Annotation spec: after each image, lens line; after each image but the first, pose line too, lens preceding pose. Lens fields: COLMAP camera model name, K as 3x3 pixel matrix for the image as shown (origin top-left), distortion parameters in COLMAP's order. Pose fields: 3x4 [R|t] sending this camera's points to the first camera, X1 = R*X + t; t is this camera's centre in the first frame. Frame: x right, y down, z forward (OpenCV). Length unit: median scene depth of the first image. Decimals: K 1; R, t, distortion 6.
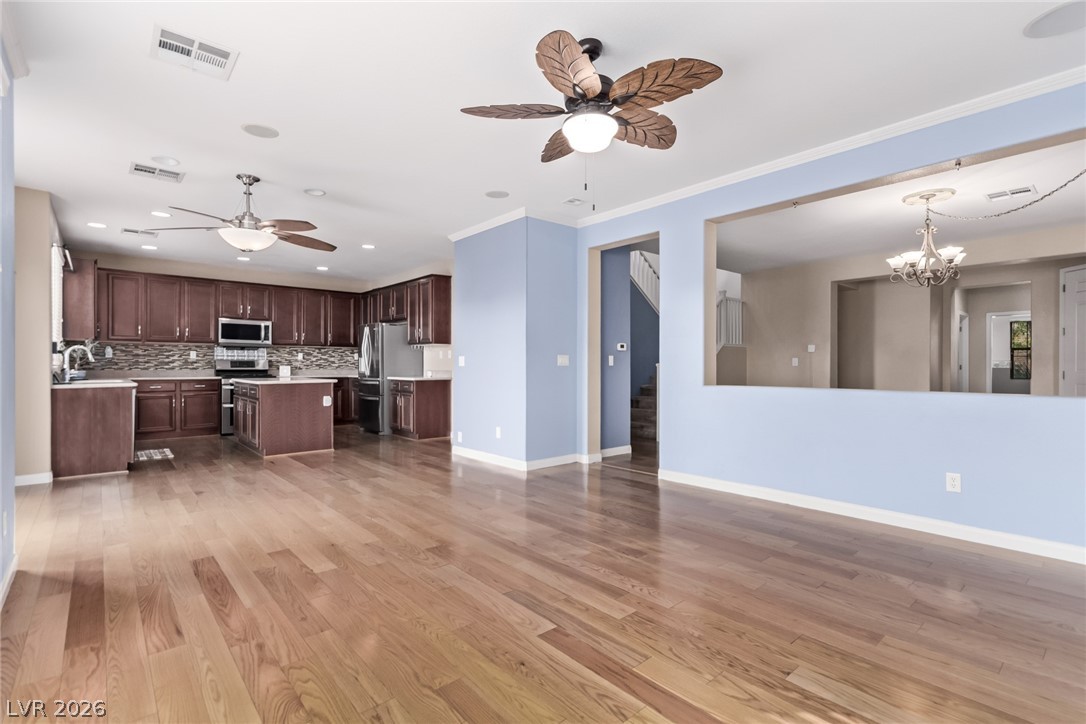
lens RADIAL K [[508.7, 0, 545.2], [0, 508.7, 365.3], [0, 0, 1]] dist [0.004646, 0.000104]
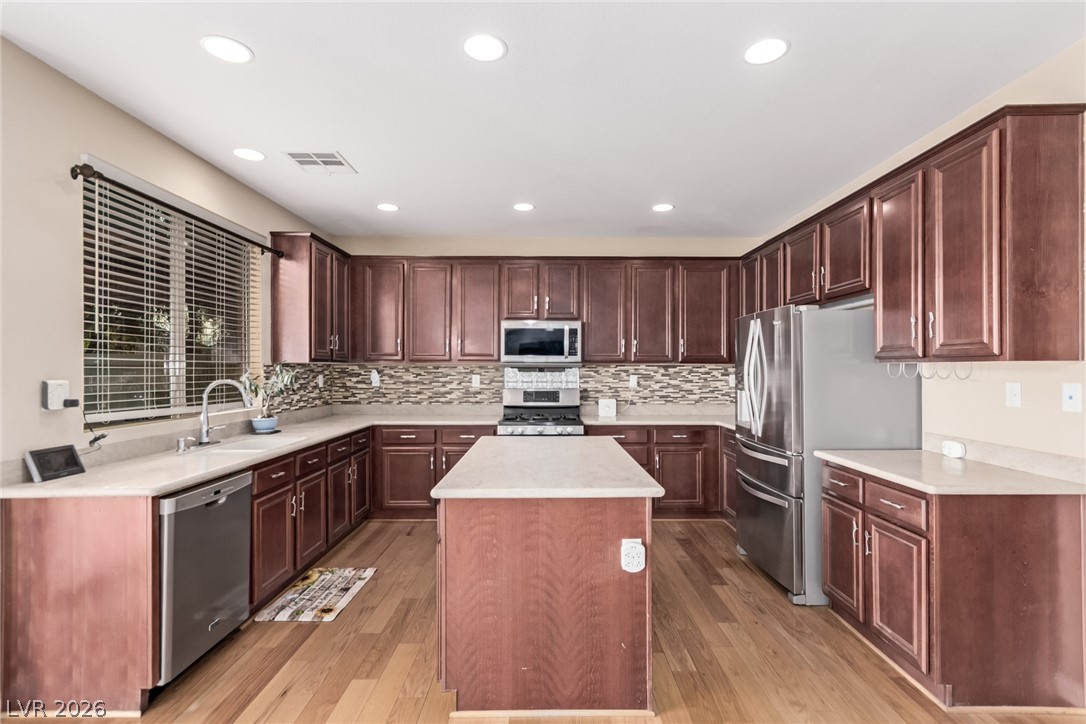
lens RADIAL K [[508.7, 0, 545.2], [0, 508.7, 365.3], [0, 0, 1]] dist [0.004646, 0.000104]
pose [[0.754695, -0.005408, -0.656053, -0.204069], [-0.000514, 0.999961, -0.008834, -0.033656], [0.656075, 0.007005, 0.754663, 0.564403]]
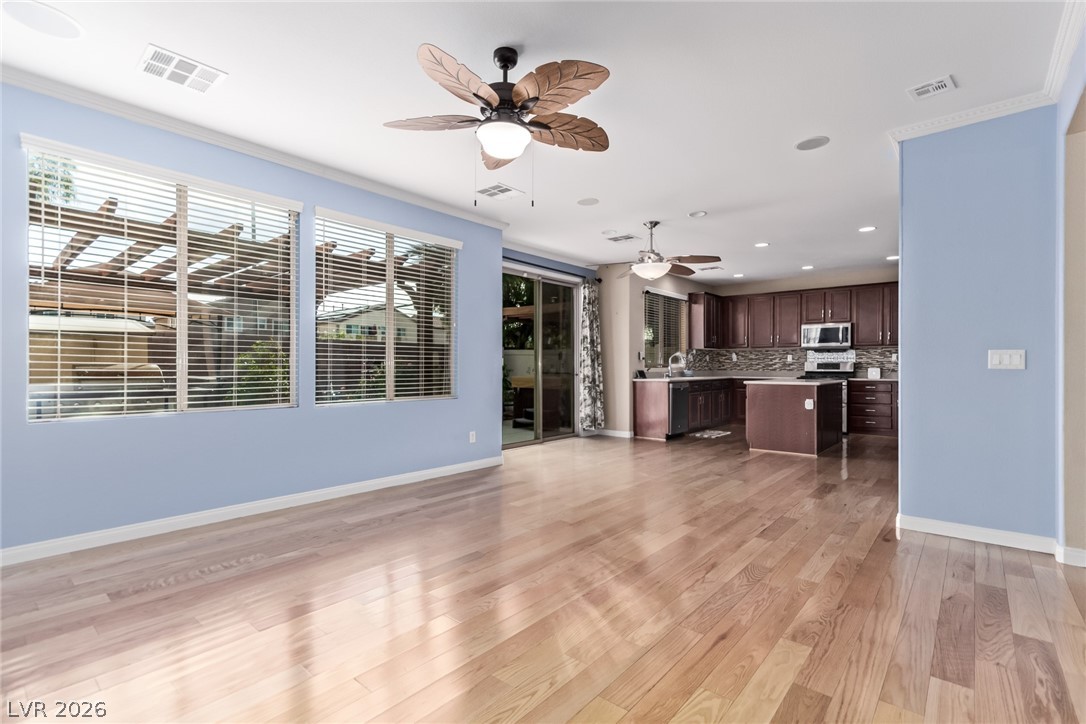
lens RADIAL K [[501.4, 0, 556.7], [0, 501.4, 366.4], [0, 0, 1]] dist [0.003217, 0.000183]
pose [[0.165420, 0.001458, -0.986222, 0.335212], [-0.002978, 0.999995, 0.000979, -0.000977], [0.986219, 0.002775, 0.165423, 0.284800]]
